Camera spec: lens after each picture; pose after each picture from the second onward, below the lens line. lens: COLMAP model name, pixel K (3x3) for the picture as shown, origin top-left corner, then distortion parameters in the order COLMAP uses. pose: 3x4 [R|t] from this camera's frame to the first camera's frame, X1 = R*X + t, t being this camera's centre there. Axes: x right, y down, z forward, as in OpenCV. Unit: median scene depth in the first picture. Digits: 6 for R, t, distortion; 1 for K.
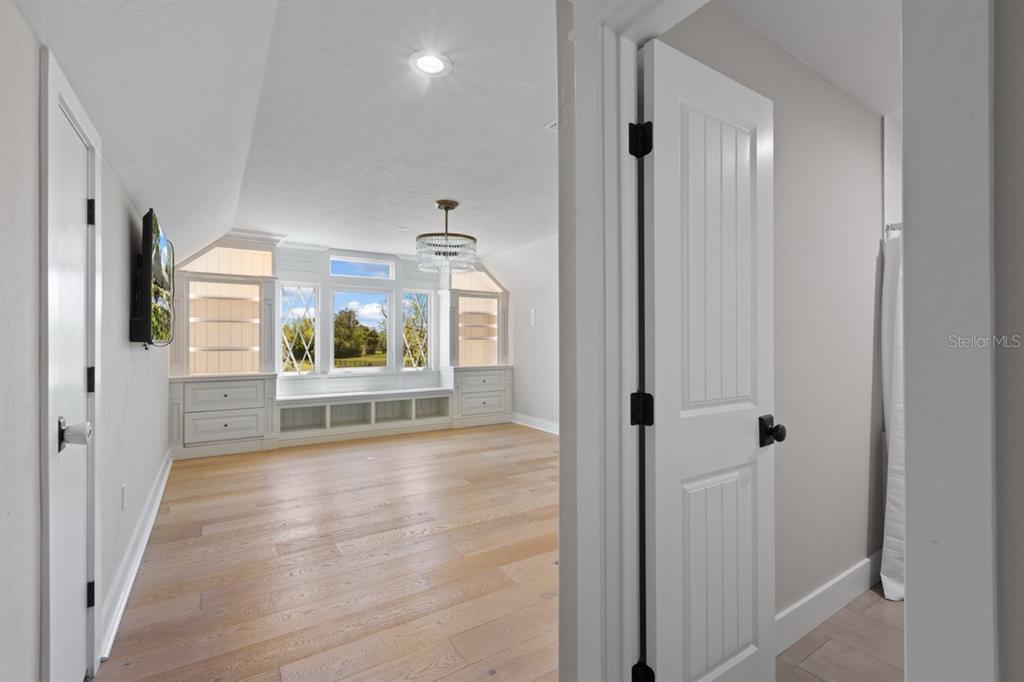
lens RADIAL K [[458.7, 0, 512.6], [0, 458.7, 342.2], [0, 0, 1]] dist [0.001985, -0.000624]
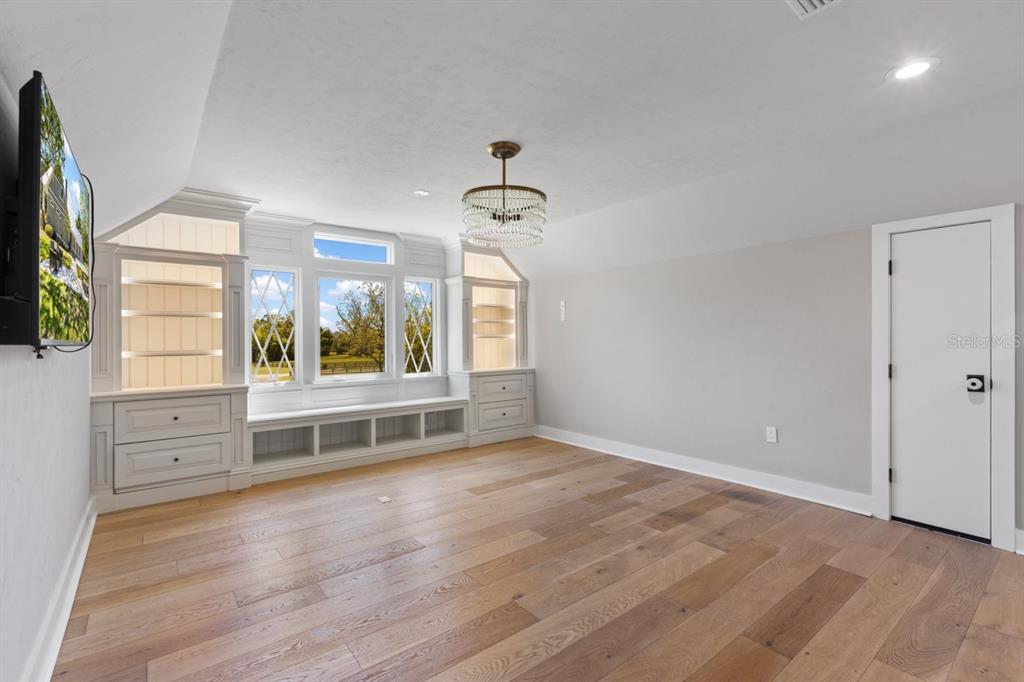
lens RADIAL K [[458.7, 0, 512.3], [0, 458.7, 338.7], [0, 0, 1]] dist [0.001985, -0.000624]
pose [[0.995739, -0.009615, 0.091711, -0.154115], [0.010102, 0.999937, -0.004845, -0.000195], [-0.091659, 0.005750, 0.995774, 0.219000]]
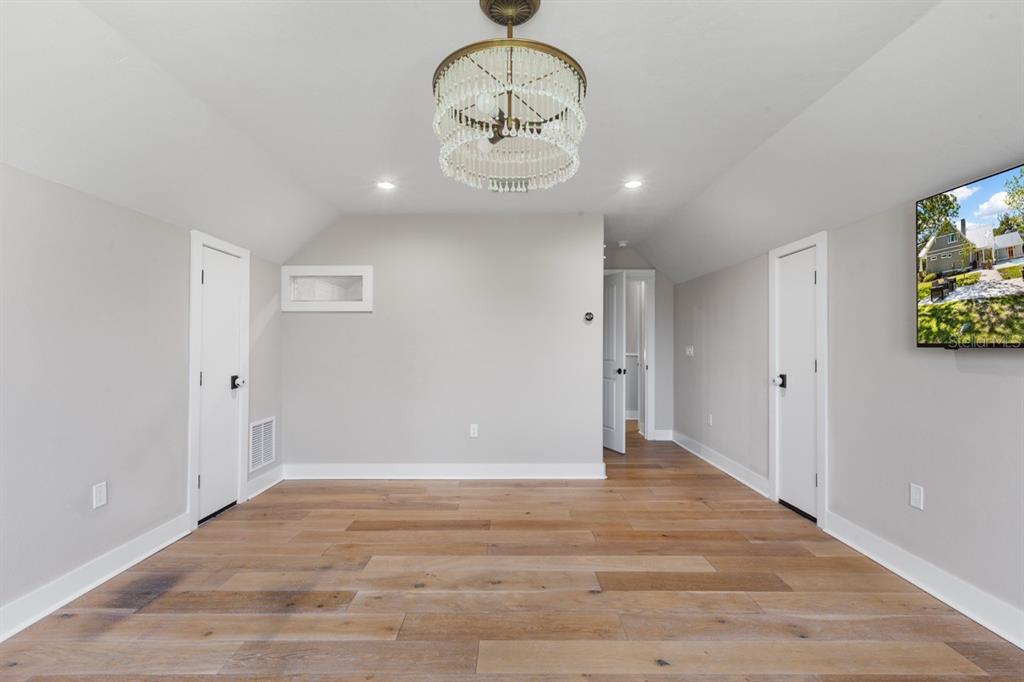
lens RADIAL K [[458.7, 0, 508.7], [0, 458.7, 343.8], [0, 0, 1]] dist [0.001985, -0.000624]
pose [[-0.837608, 0.000590, 0.546272, -0.280876], [-0.002882, 0.999981, -0.005499, -0.000159], [-0.546265, -0.006180, -0.837590, 1.034350]]
